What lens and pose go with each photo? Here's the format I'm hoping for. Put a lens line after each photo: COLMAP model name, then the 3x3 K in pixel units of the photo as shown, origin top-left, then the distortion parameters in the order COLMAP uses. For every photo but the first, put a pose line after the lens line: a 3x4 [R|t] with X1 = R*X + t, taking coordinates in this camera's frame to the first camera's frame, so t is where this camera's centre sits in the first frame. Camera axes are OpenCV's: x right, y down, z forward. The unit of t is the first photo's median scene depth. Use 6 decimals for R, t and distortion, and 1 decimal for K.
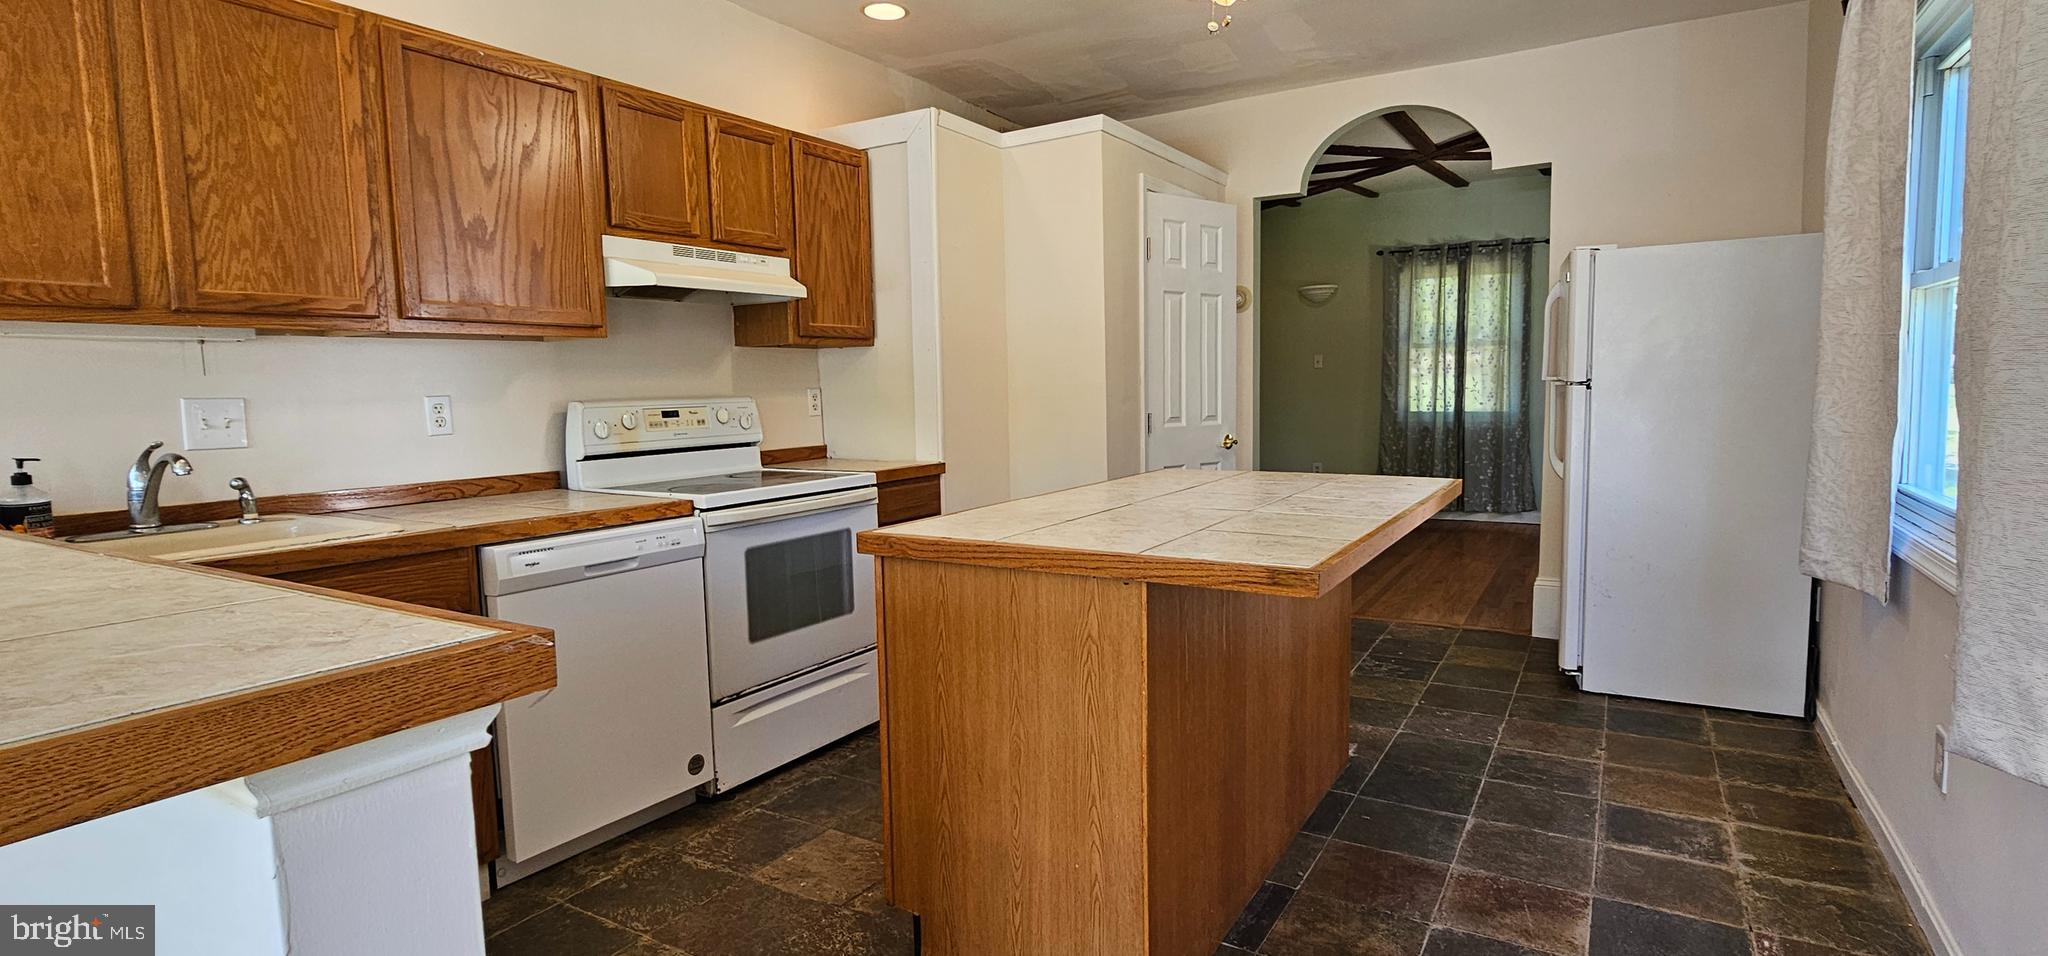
lens RADIAL K [[983.3, 0, 1032.5], [0, 983.3, 477.5], [0, 0, 1]] dist [-0.000283, 0.000708]
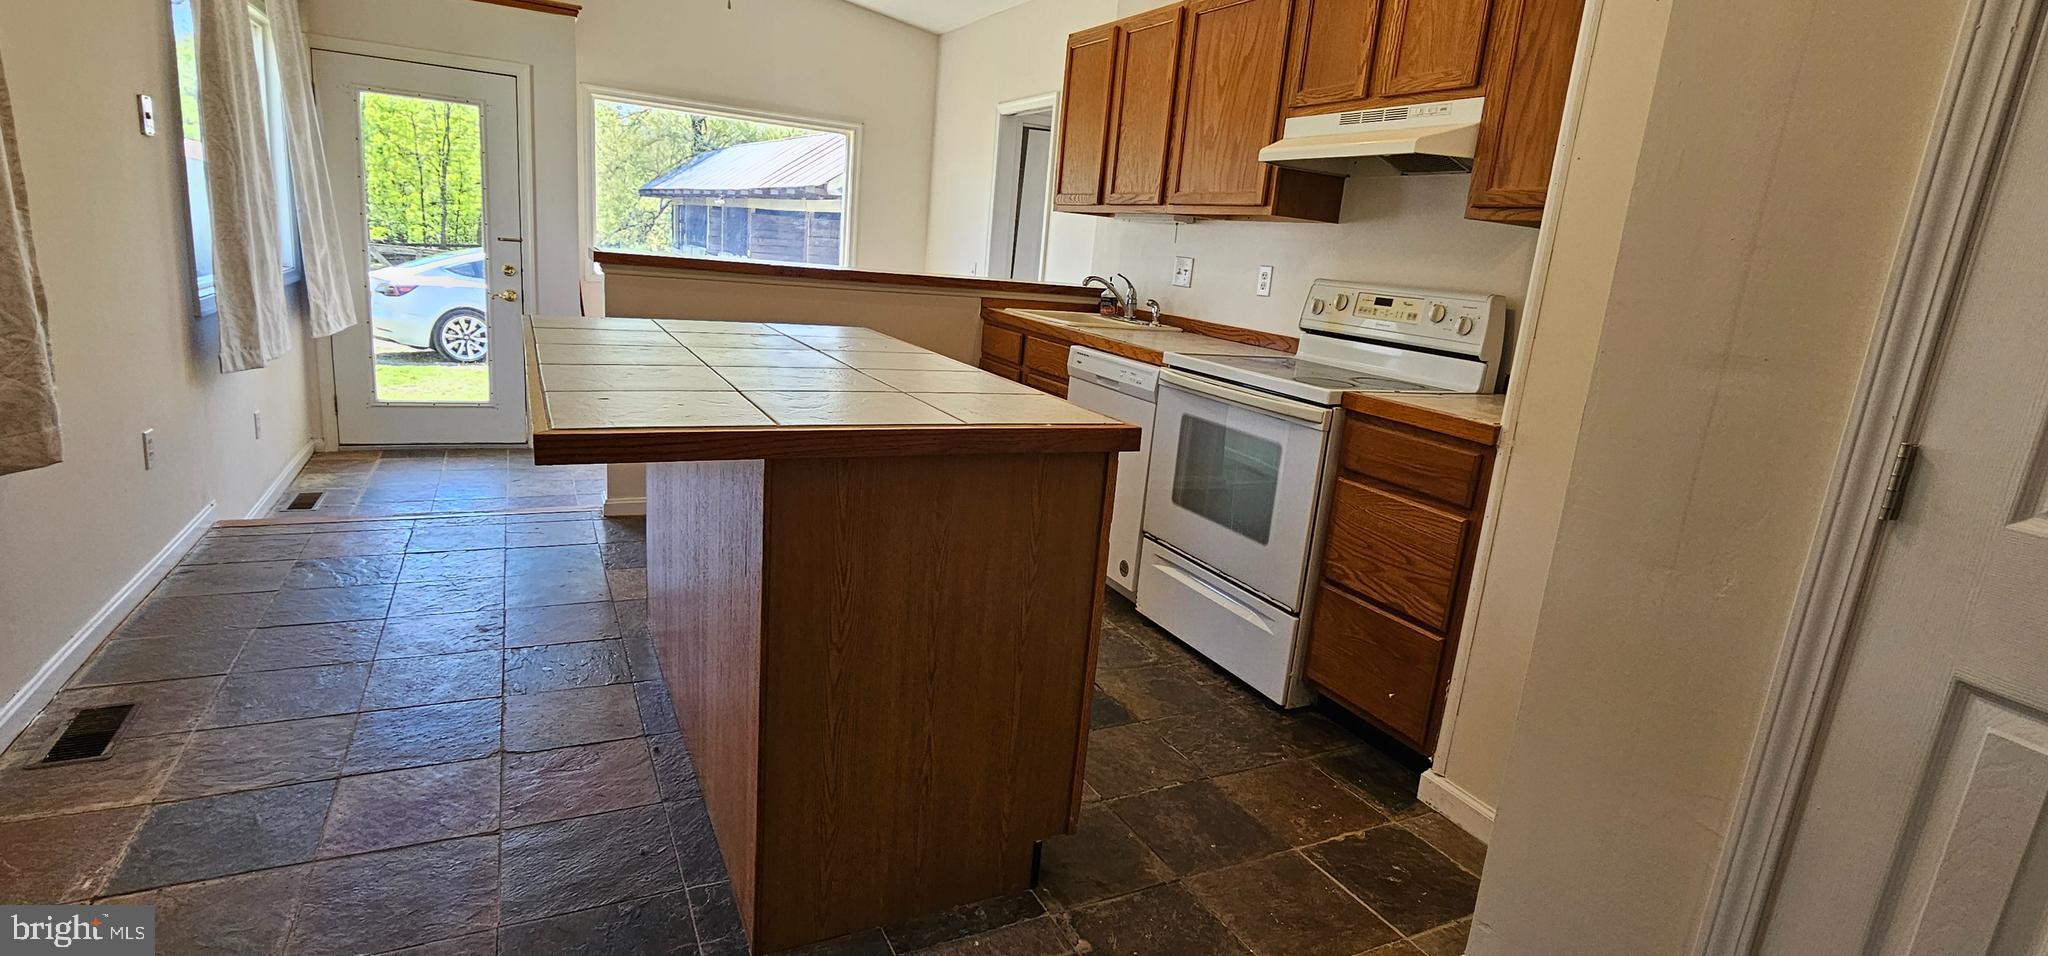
lens RADIAL K [[983.3, 0, 1024.3], [0, 983.3, 477.3], [0, 0, 1]] dist [-0.000283, 0.000708]
pose [[-0.527324, 0.167376, -0.833015, 0.877120], [-0.159548, 0.943459, 0.290566, -0.180810], [0.834550, 0.286129, -0.470804, 1.762213]]
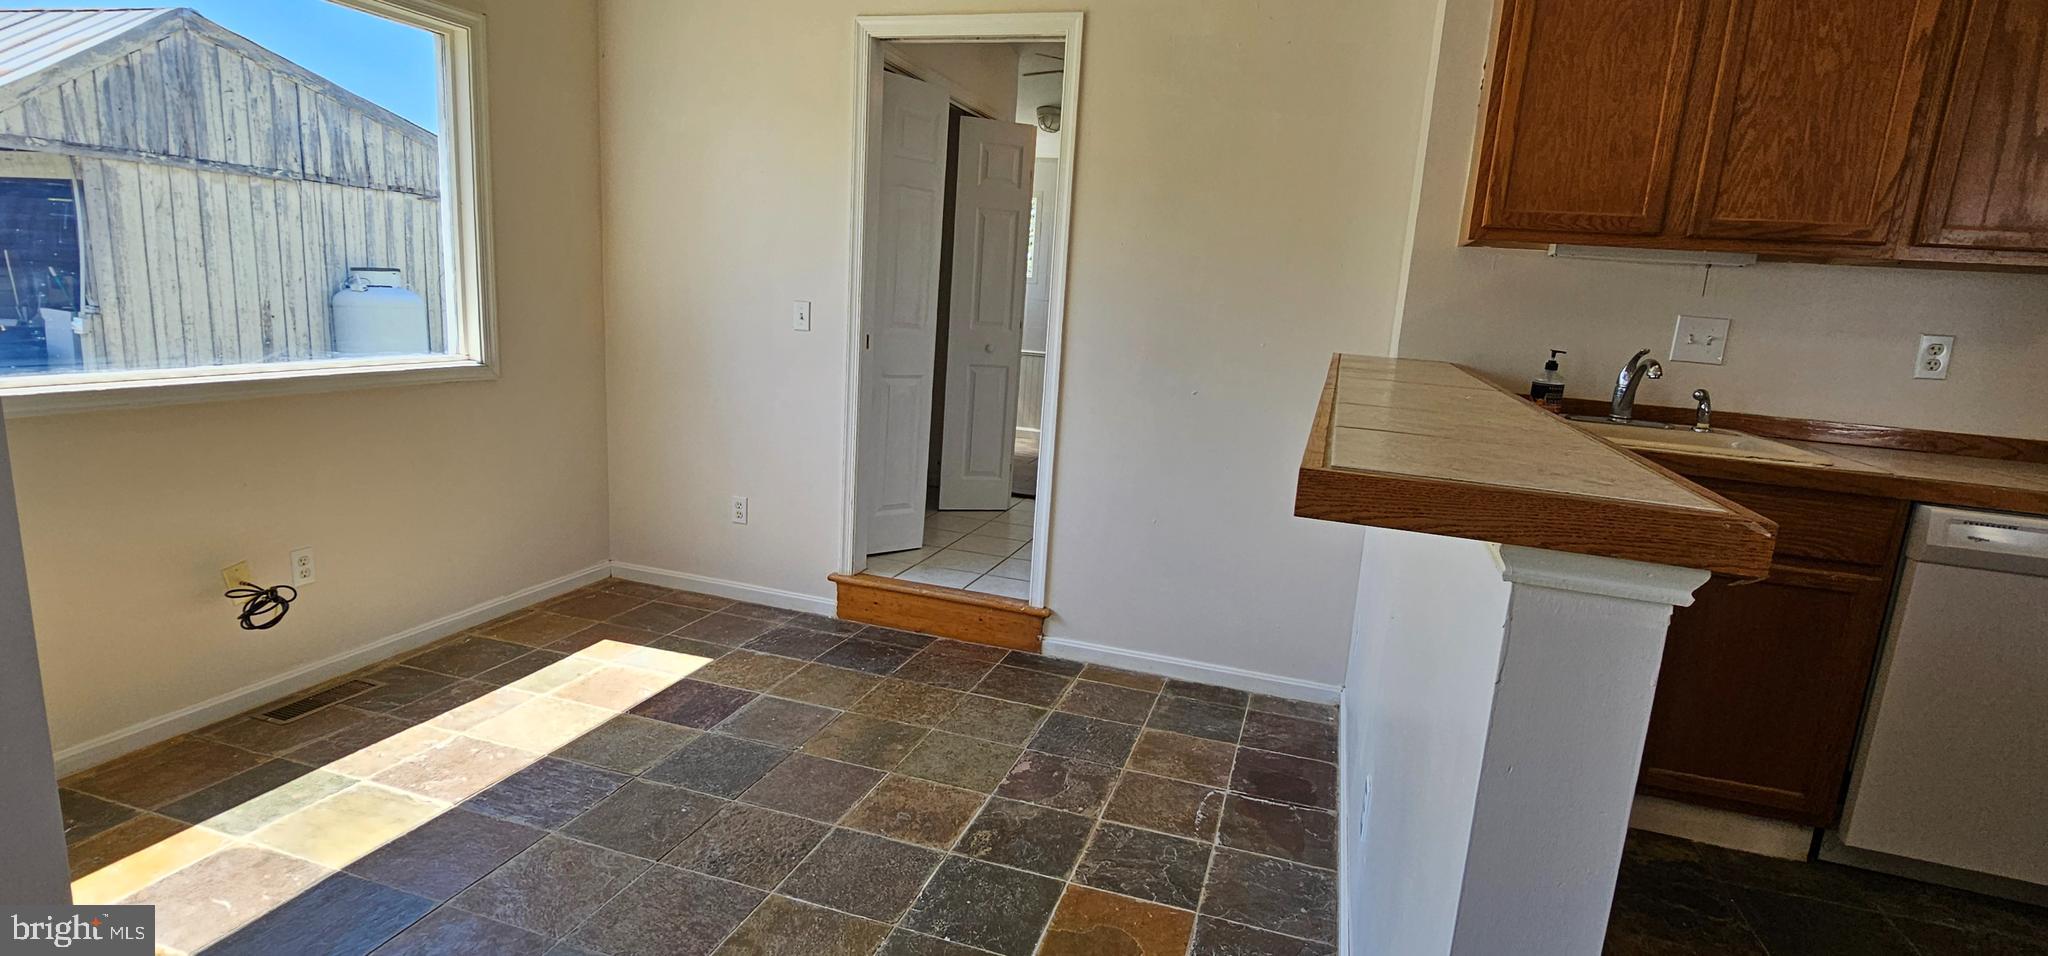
lens RADIAL K [[983.3, 0, 1032.3], [0, 983.3, 472.0], [0, 0, 1]] dist [-0.000283, 0.000708]
pose [[0.235513, 0.218259, -0.947046, 0.088238], [-0.165110, 0.969277, 0.182322, 0.012738], [0.957743, 0.113427, 0.264314, -0.008885]]
